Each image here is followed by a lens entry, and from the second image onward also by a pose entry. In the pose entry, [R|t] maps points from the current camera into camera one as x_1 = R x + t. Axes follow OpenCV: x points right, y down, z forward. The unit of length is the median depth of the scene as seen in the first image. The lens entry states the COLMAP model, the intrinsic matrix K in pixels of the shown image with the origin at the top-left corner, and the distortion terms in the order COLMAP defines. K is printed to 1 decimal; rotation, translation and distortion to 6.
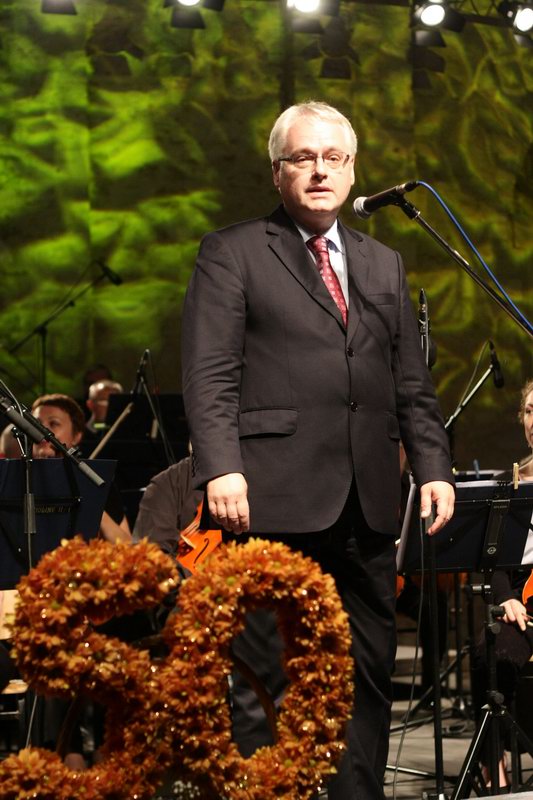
lens RADIAL K [[1865.0, 0, 270.0], [0, 1865.0, 404.5], [0, 0, 1]] dist [-0.078875, 0.000000]
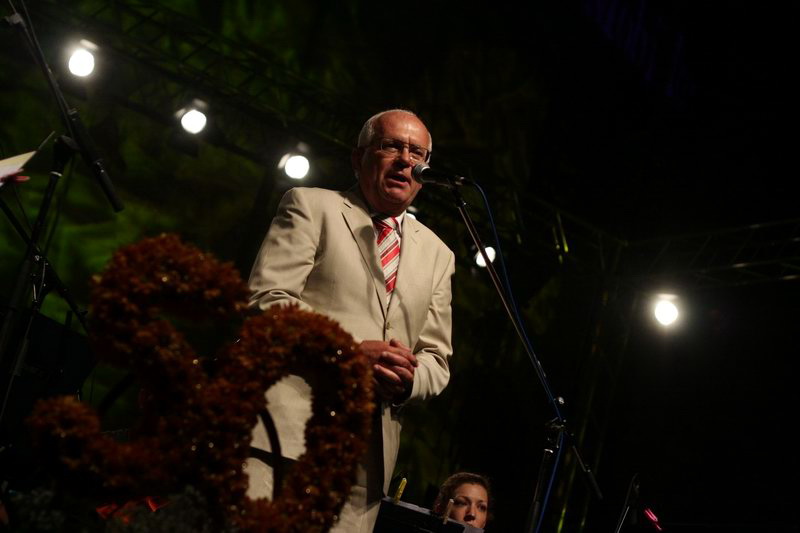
lens RADIAL K [[1865.0, 0, 399.7], [0, 1865.0, 270.3], [0, 0, 1]] dist [-0.078875, 0.000000]
pose [[0.939709, 0.325417, 0.105117, -0.087797], [-0.295326, 0.927217, -0.230328, 0.296428], [-0.172419, 0.185397, 0.967419, -0.060146]]
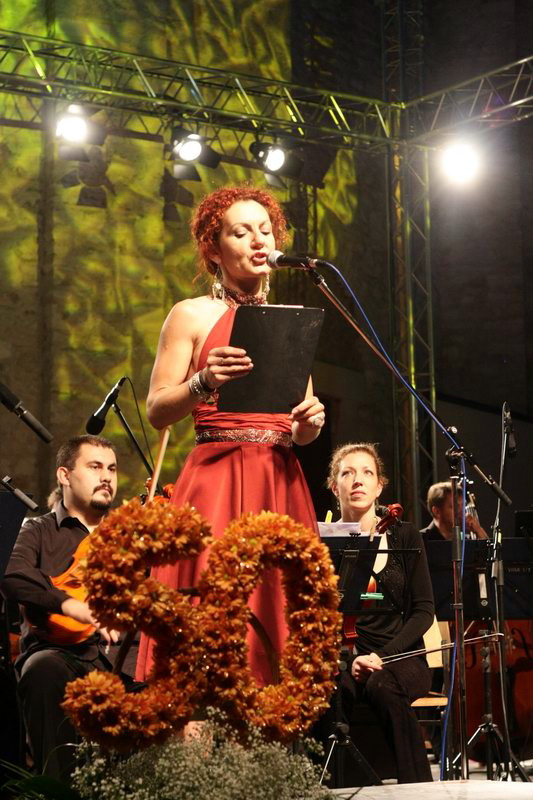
lens RADIAL K [[1865.0, 0, 264.4], [0, 1865.0, 396.9], [0, 0, 1]] dist [-0.078875, 0.000000]
pose [[0.985035, 0.039133, 0.167851, -0.223351], [-0.024864, 0.995960, -0.086285, 0.106475], [-0.170550, 0.080821, 0.982029, -0.199009]]
